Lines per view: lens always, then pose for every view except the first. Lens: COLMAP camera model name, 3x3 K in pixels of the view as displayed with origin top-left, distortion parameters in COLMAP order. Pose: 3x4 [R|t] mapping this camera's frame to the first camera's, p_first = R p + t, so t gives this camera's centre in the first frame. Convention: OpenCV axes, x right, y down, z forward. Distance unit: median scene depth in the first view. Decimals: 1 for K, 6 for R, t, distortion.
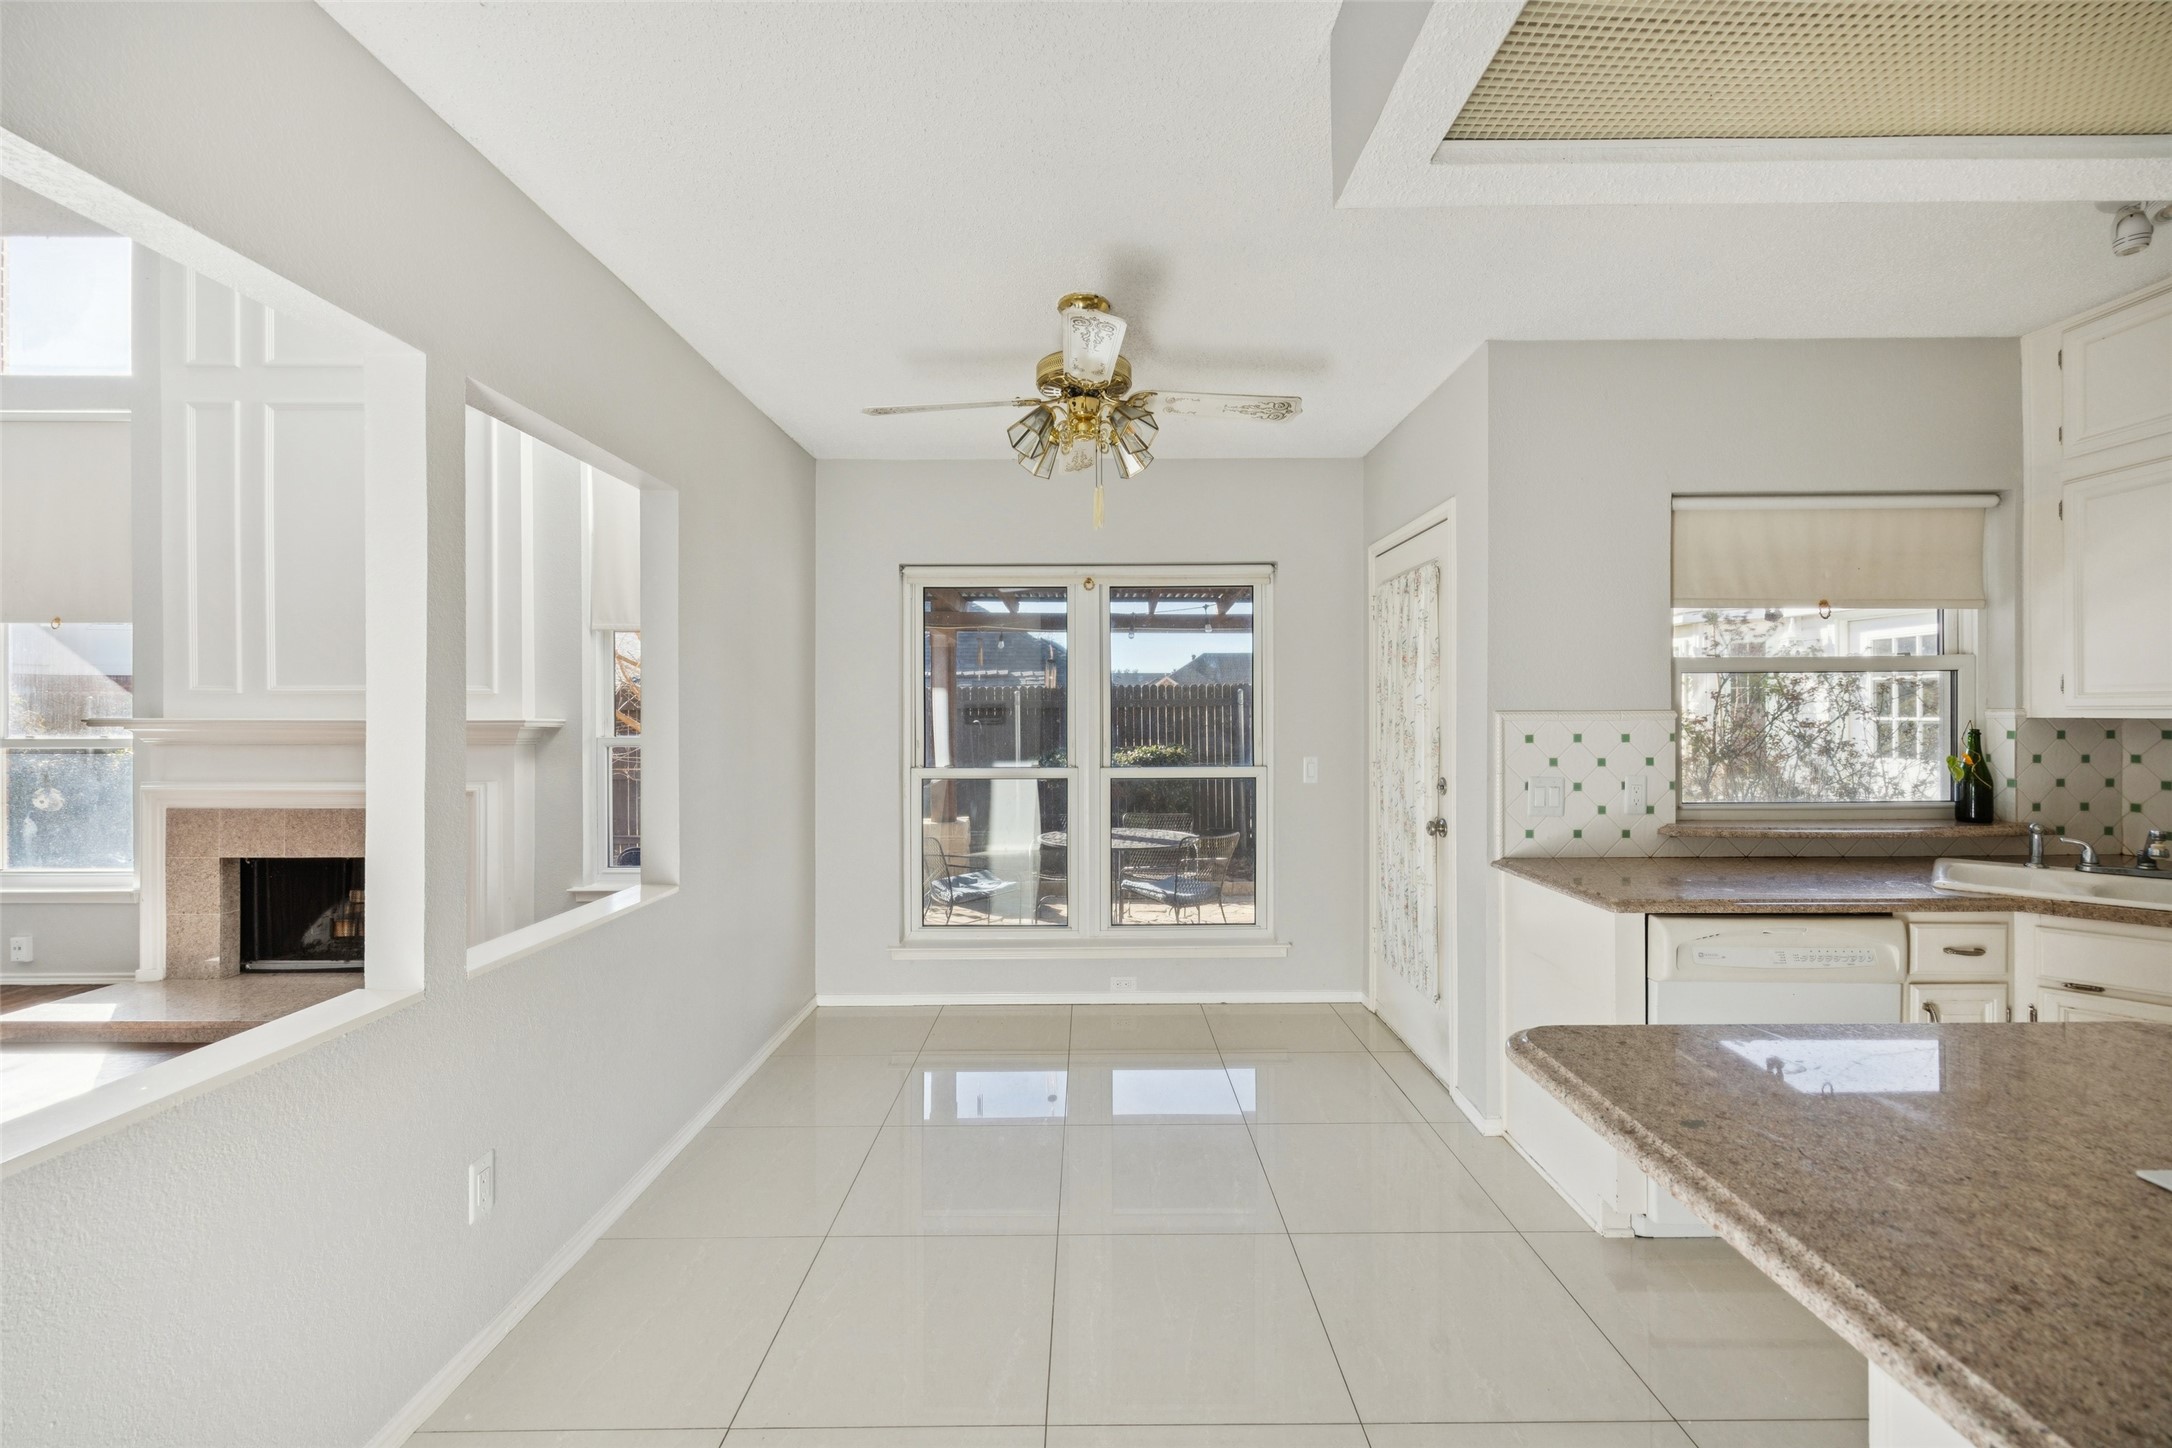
lens RADIAL K [[827.7, 0, 1089.9], [0, 827.7, 723.2], [0, 0, 1]] dist [-0.008356, -0.000090]
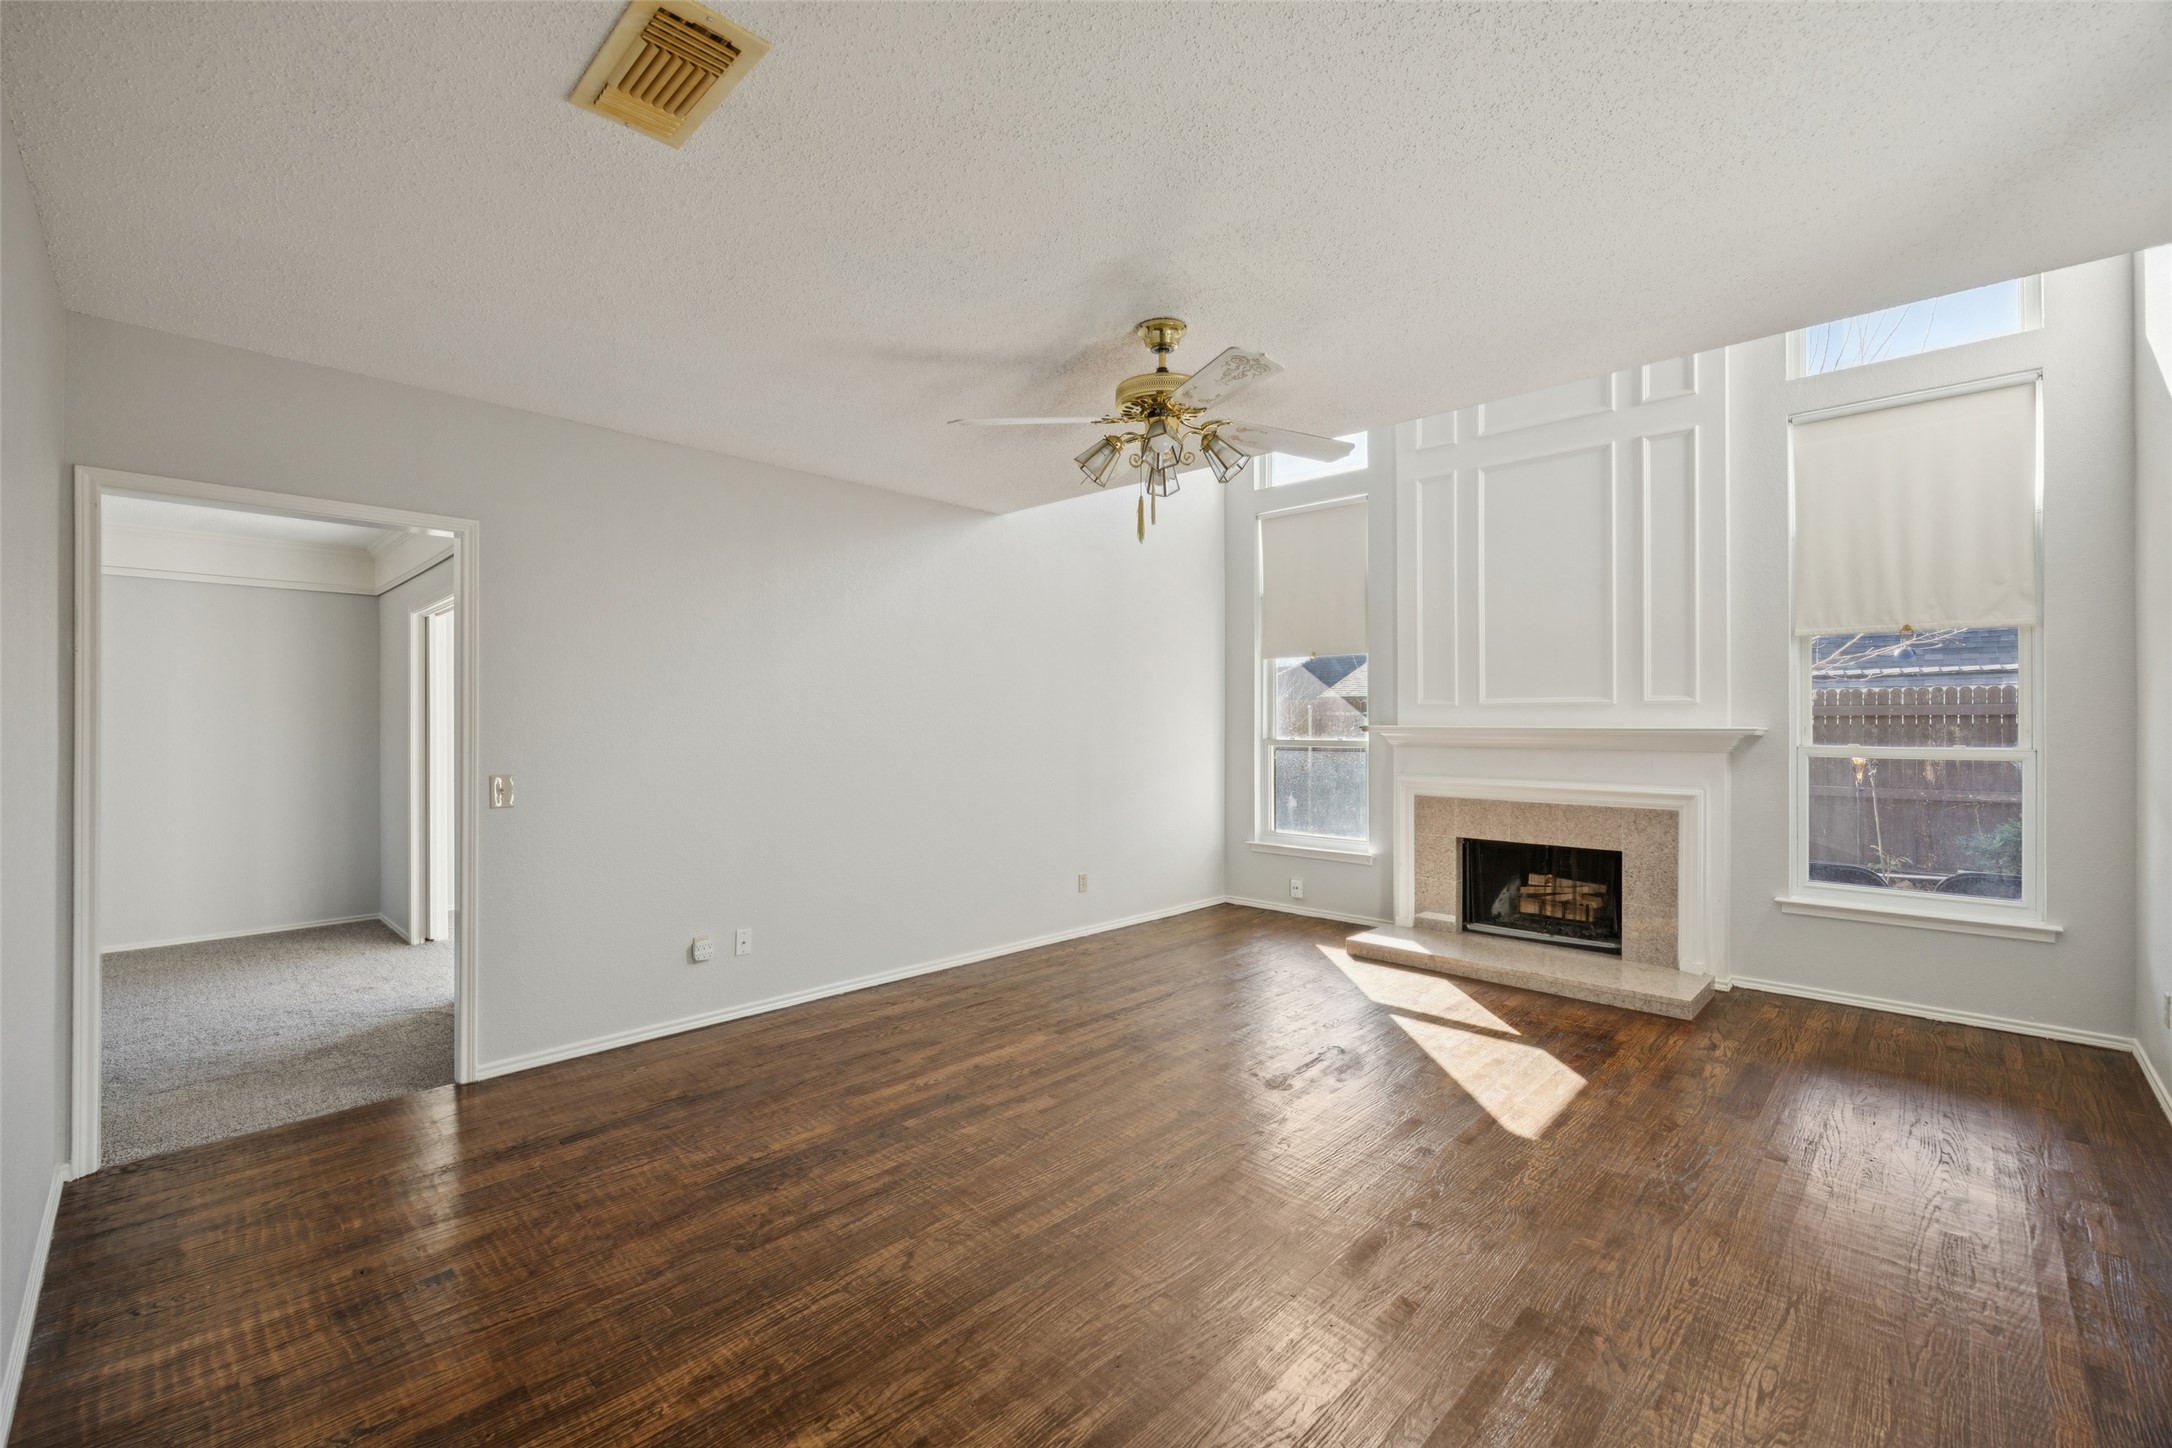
lens RADIAL K [[896.9, 0, 1086.1], [0, 896.9, 718.2], [0, 0, 1]] dist [0.000695, 0.000024]
pose [[0.715457, -0.002403, -0.698652, -0.491954], [0.000995, 0.999997, -0.002420, -0.014959], [0.698656, 0.001036, 0.715457, -0.371055]]
